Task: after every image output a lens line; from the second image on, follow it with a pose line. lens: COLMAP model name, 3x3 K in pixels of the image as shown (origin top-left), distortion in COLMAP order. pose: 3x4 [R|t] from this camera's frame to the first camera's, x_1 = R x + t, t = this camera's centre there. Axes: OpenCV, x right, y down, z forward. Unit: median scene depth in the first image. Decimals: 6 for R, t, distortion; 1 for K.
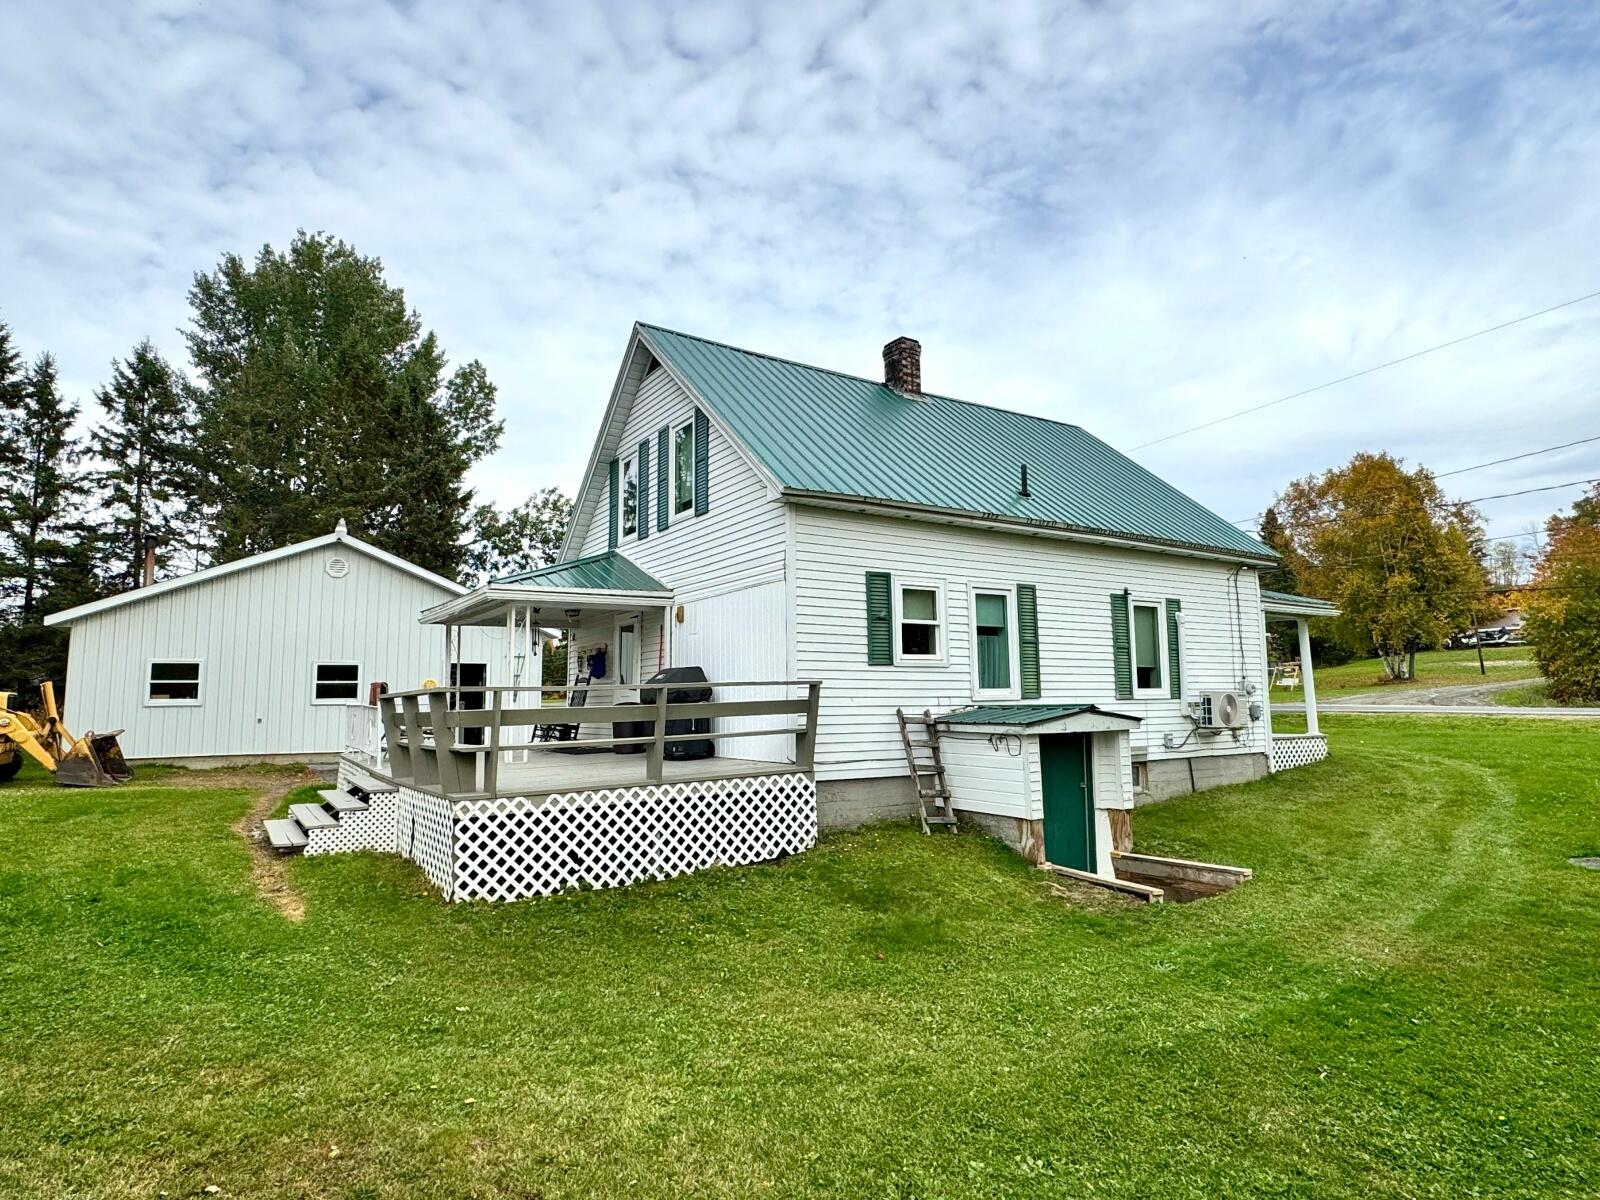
lens RADIAL K [[898.8, 0, 806.8], [0, 898.8, 563.3], [0, 0, 1]] dist [-0.012700, 0.004470]
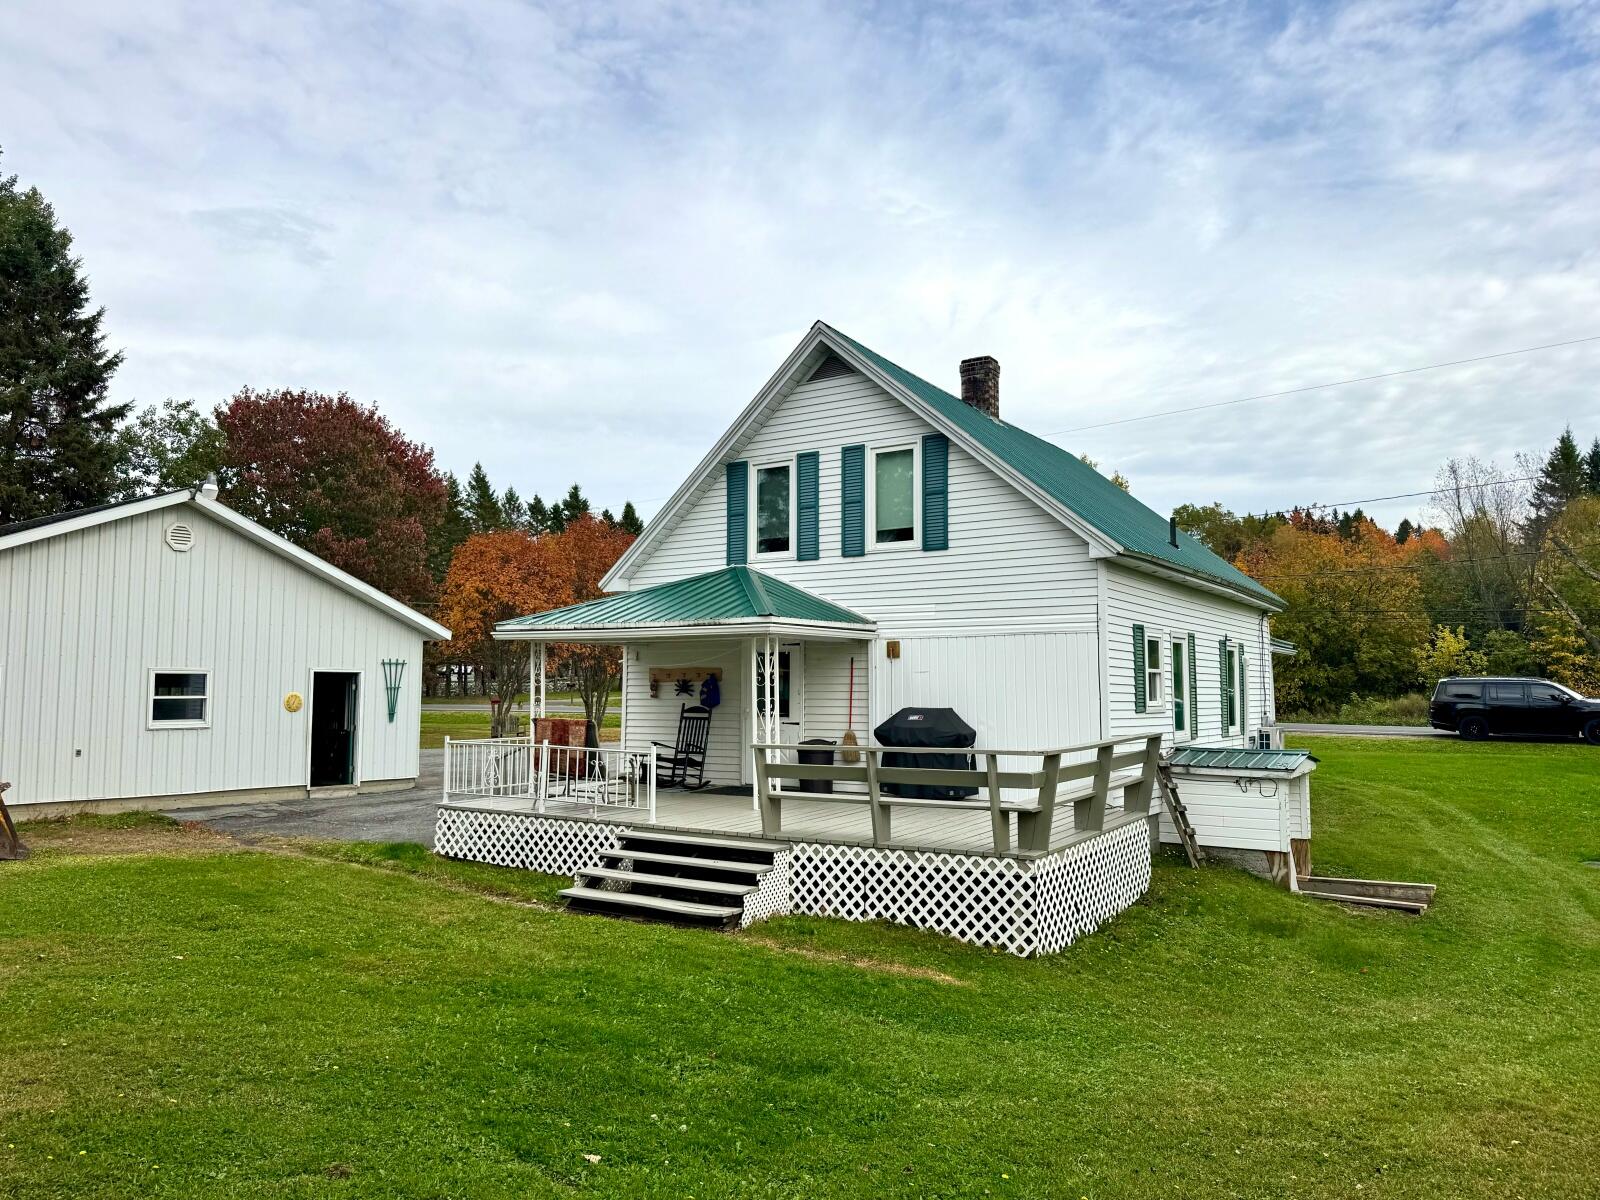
lens RADIAL K [[1144.5, 0, 751.3], [0, 1144.5, 504.9], [0, 0, 1]] dist [-0.035643, 0.012513]
pose [[0.910457, 0.077517, 0.406276, -0.488588], [-0.075231, 0.996932, -0.021621, -0.036629], [-0.406705, -0.010880, 0.913495, -0.019751]]
